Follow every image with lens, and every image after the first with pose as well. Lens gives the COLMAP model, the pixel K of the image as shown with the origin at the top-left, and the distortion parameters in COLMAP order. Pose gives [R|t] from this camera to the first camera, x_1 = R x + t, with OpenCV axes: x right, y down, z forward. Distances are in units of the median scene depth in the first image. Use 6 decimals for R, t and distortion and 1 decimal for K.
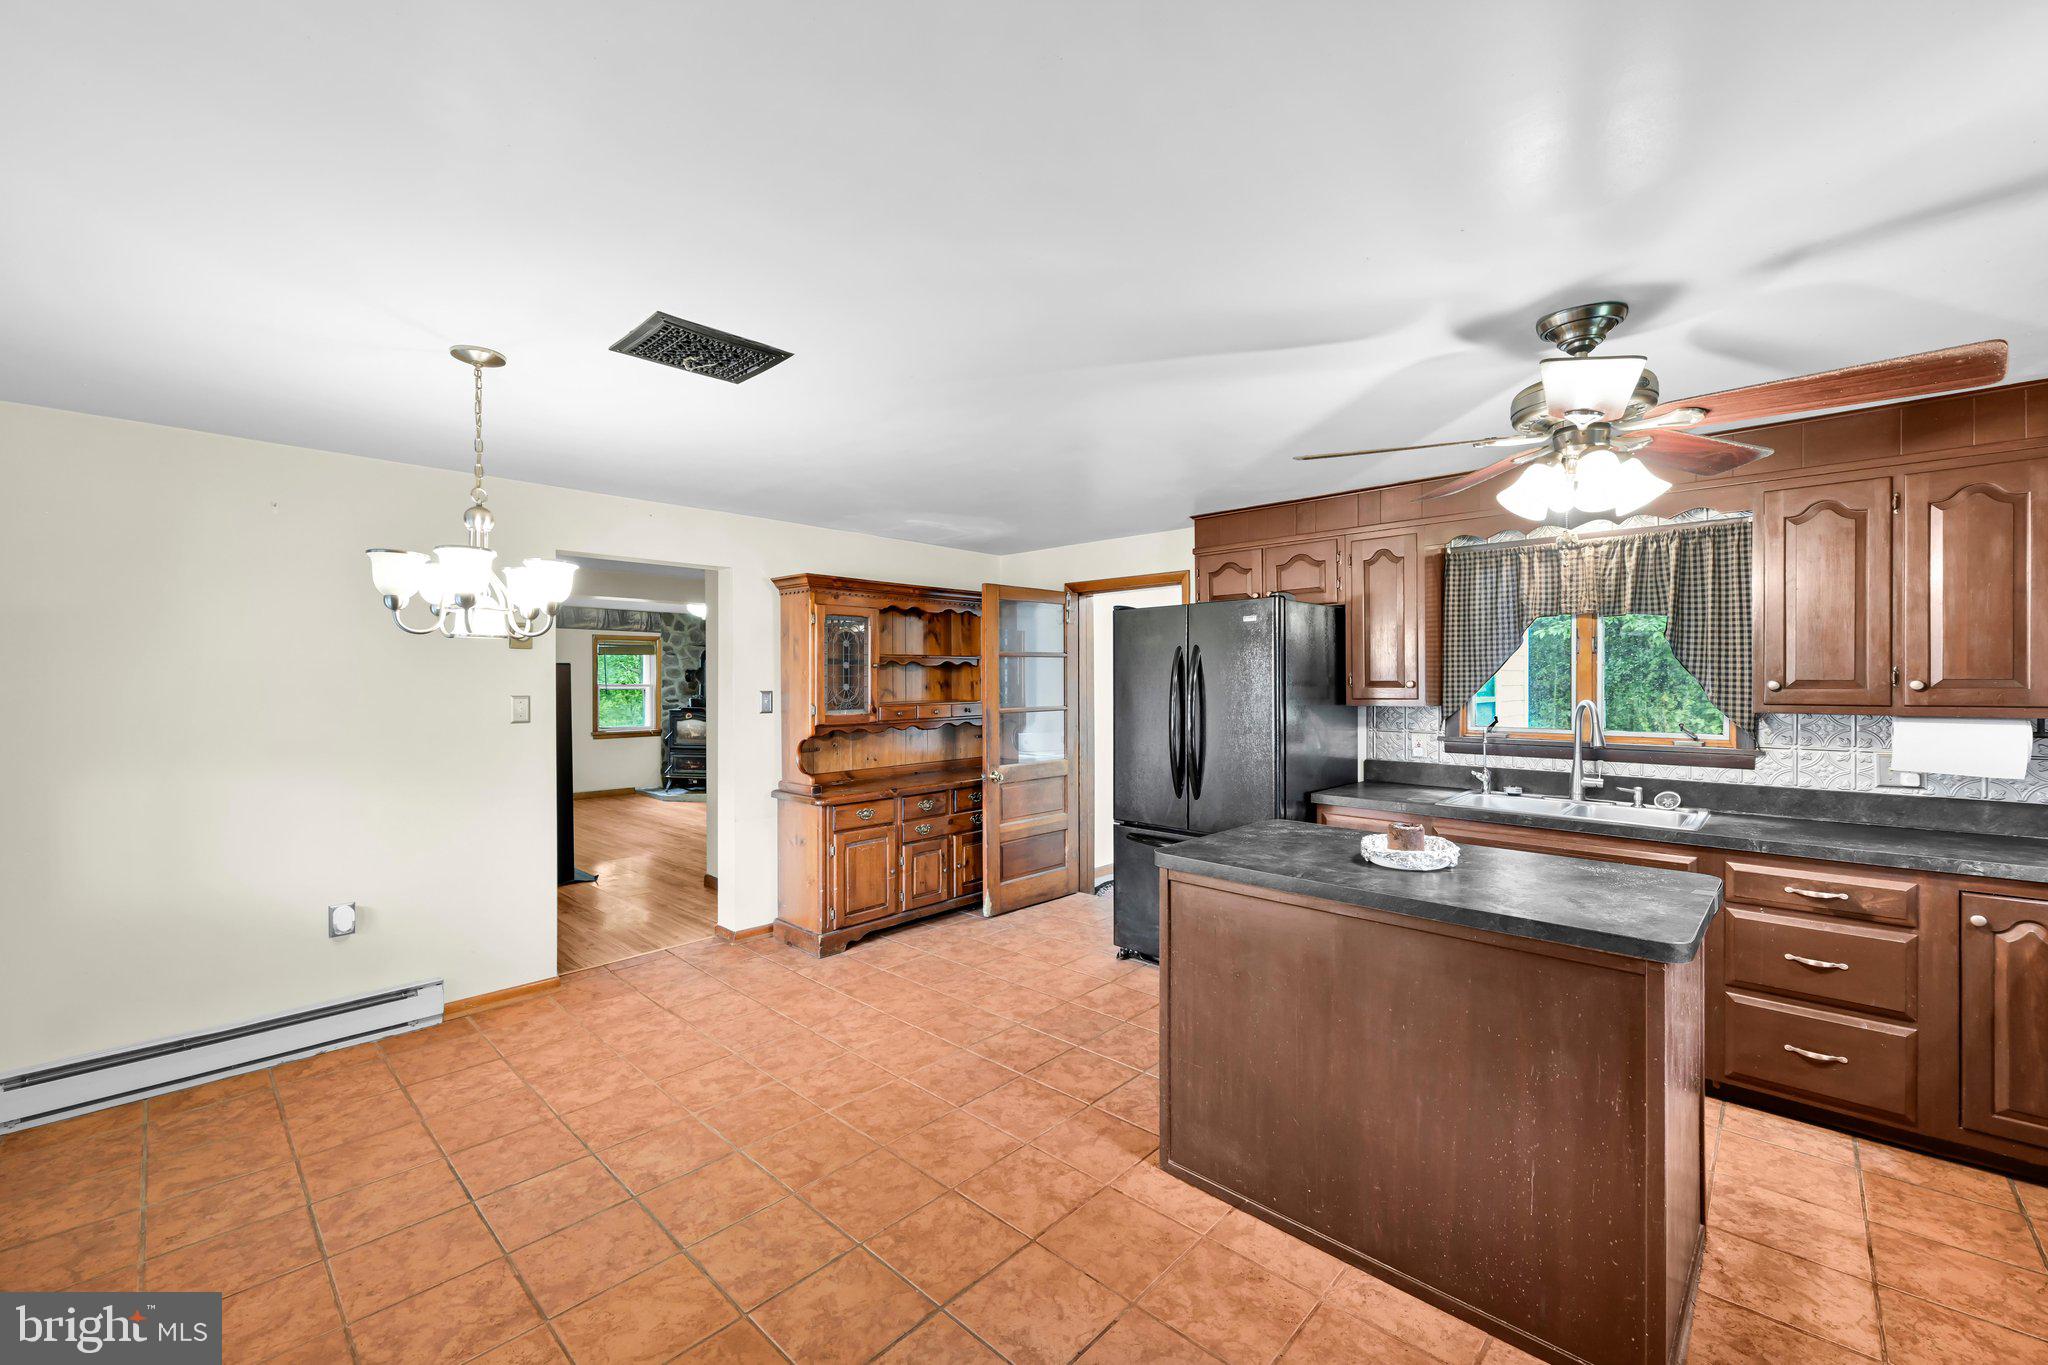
lens RADIAL K [[820.8, 0, 1025.4], [0, 820.8, 678.3], [0, 0, 1]] dist [0.003049, 0.000028]
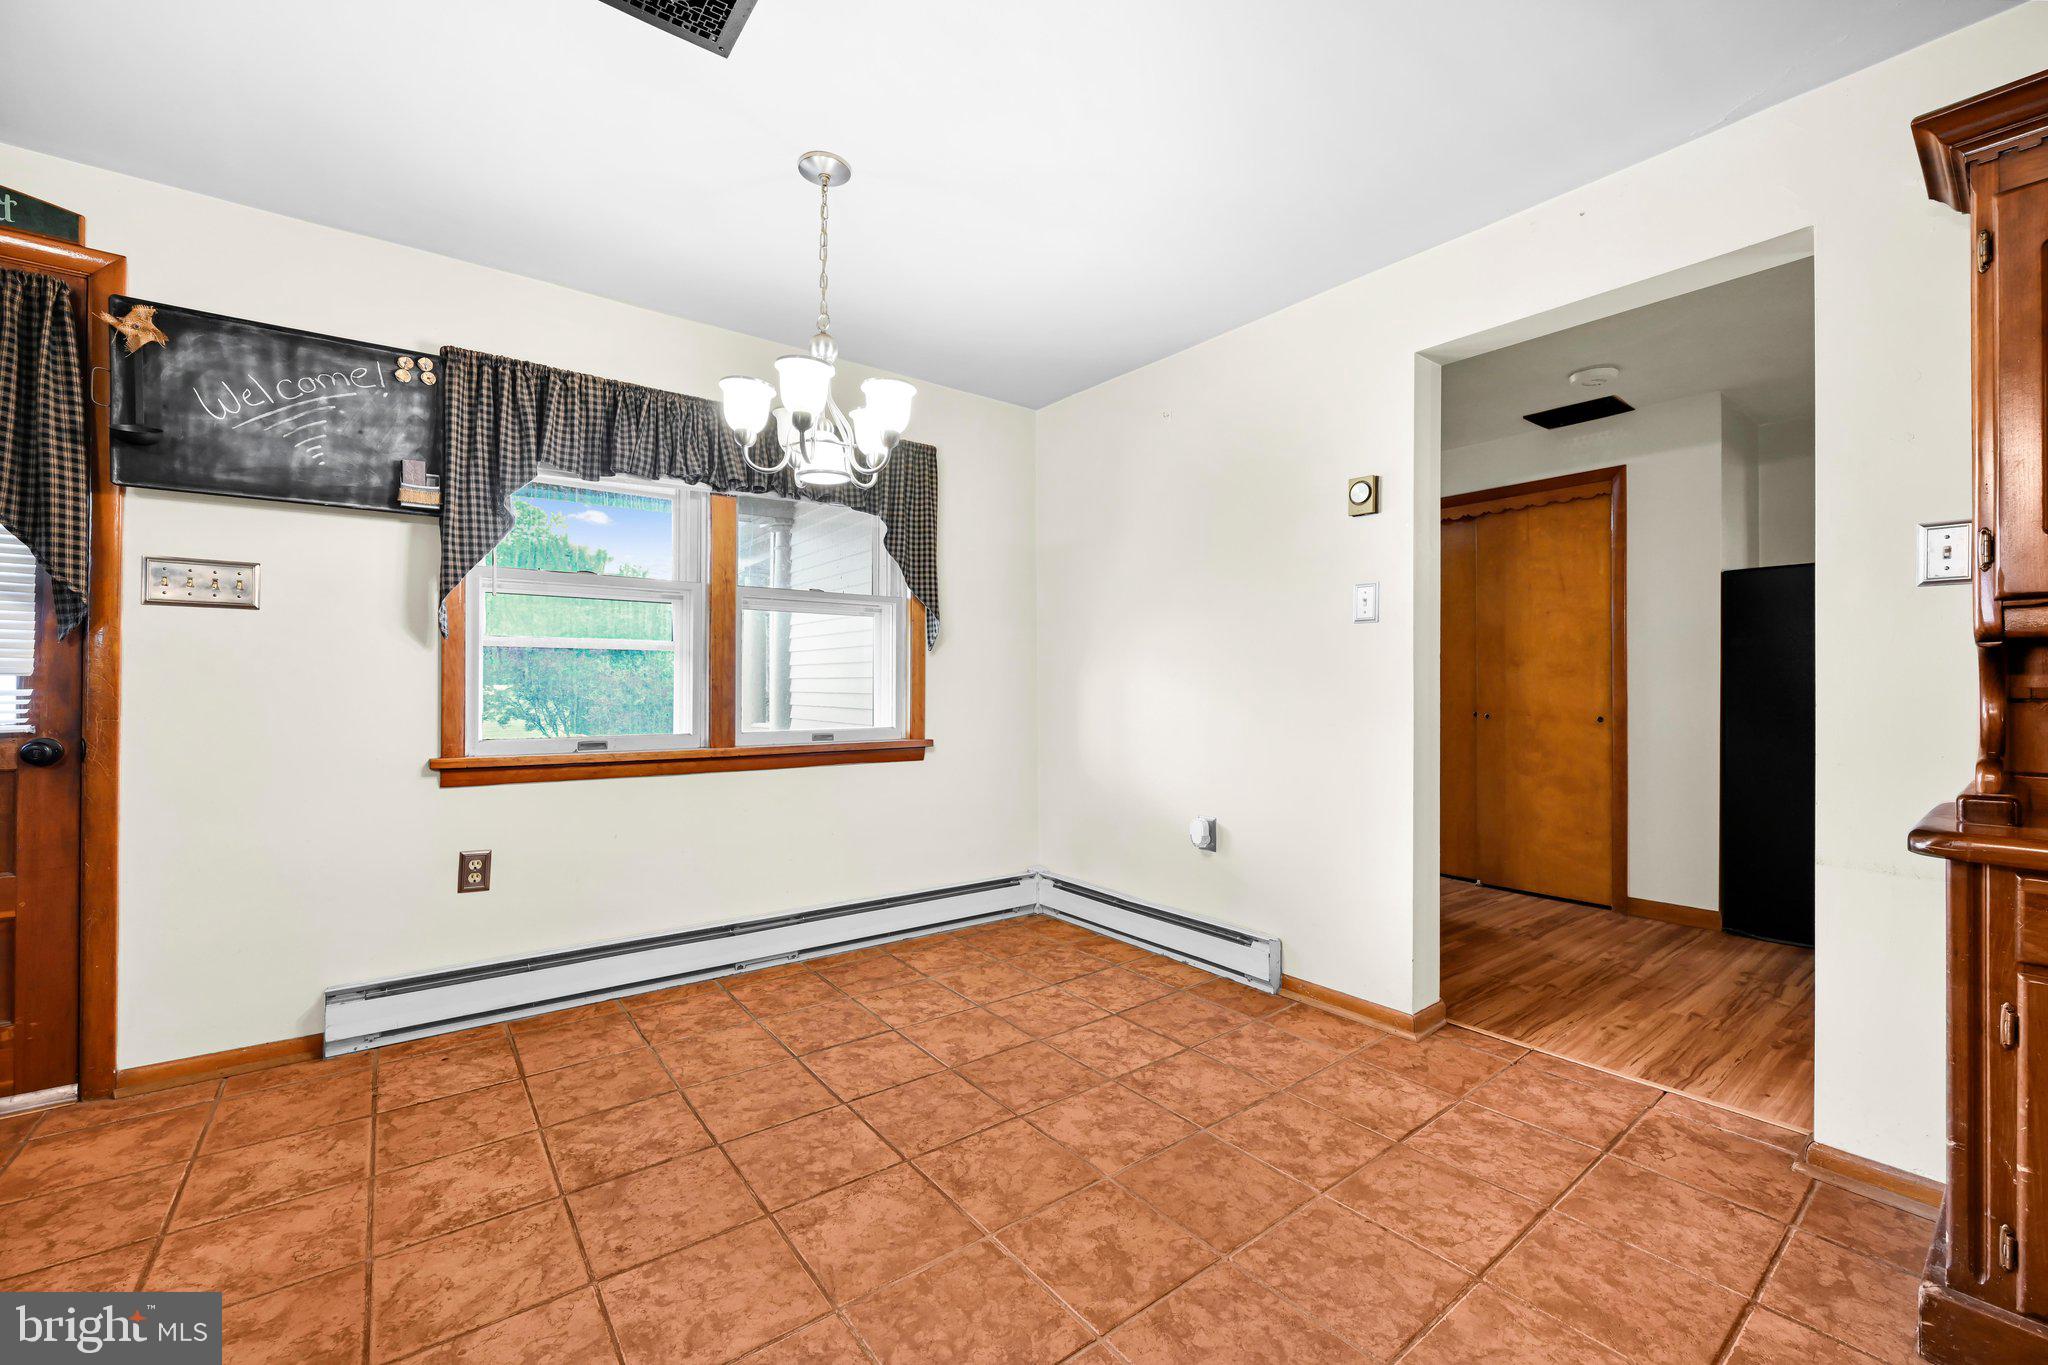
lens RADIAL K [[820.8, 0, 1027.0], [0, 820.8, 679.9], [0, 0, 1]] dist [0.003049, 0.000028]
pose [[-0.162267, -0.003680, -0.986740, 0.141939], [0.001842, 0.999990, -0.004033, 0.118744], [0.986745, -0.002472, -0.162259, 0.954888]]
